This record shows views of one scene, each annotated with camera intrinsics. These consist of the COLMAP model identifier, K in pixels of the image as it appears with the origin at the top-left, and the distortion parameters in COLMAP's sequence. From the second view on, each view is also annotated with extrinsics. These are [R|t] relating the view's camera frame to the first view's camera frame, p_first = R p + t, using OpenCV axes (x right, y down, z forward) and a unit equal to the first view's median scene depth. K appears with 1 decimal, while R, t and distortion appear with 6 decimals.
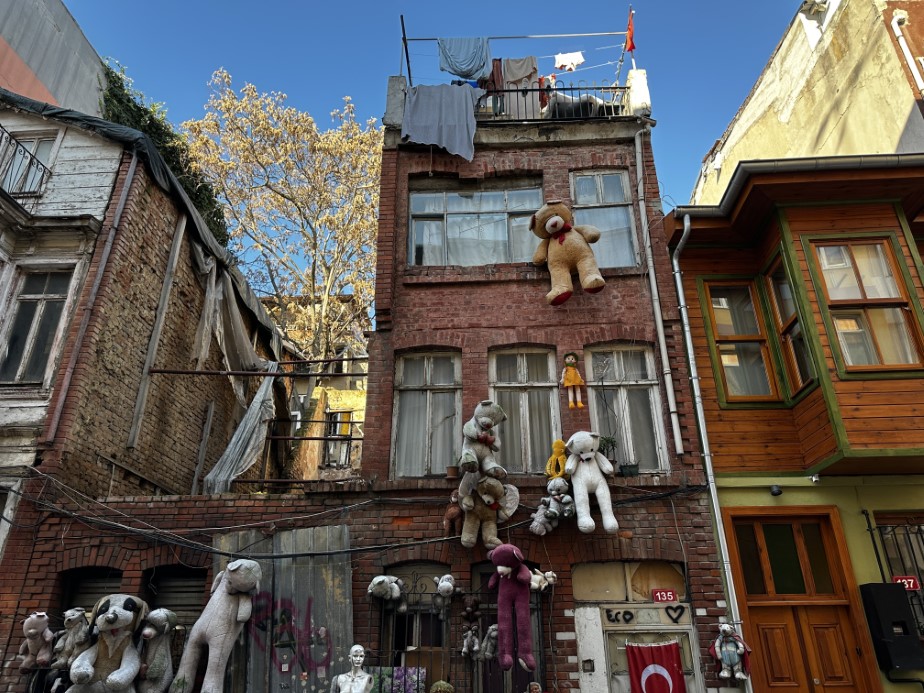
lens RADIAL K [[651.5, 0, 462.0], [0, 651.5, 346.5], [0, 0, 1]] dist [0.091933, -0.153281]
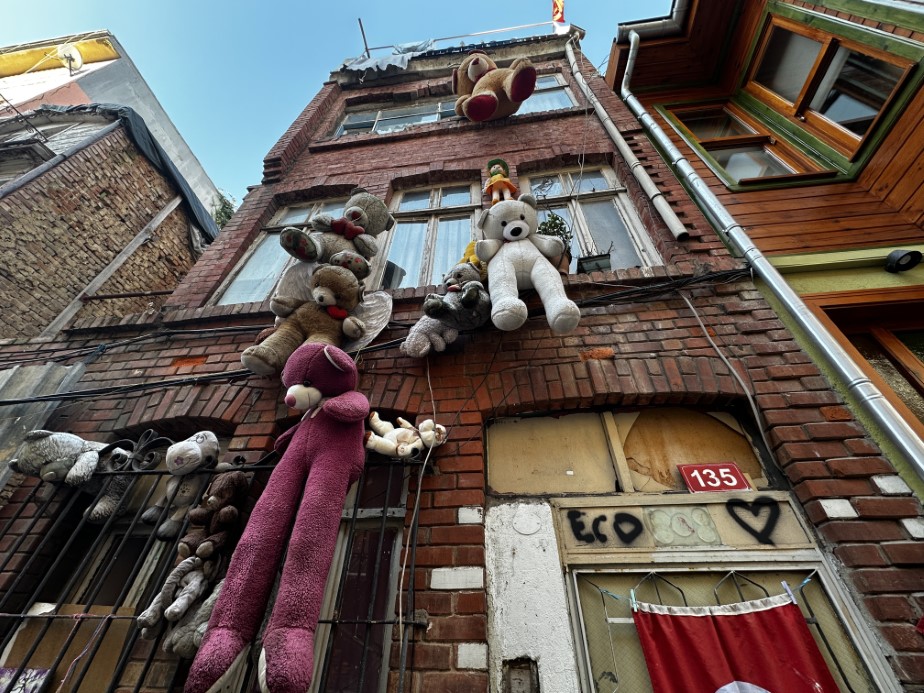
lens RADIAL K [[368.3, 0, 462.0], [0, 368.3, 346.5], [0, 0, 1]] dist [-0.000243, -0.000273]
pose [[0.996370, -0.037938, -0.076207, 0.172086], [0.017356, 0.966931, -0.254446, 0.351732], [0.083340, 0.252200, 0.964080, 0.742218]]
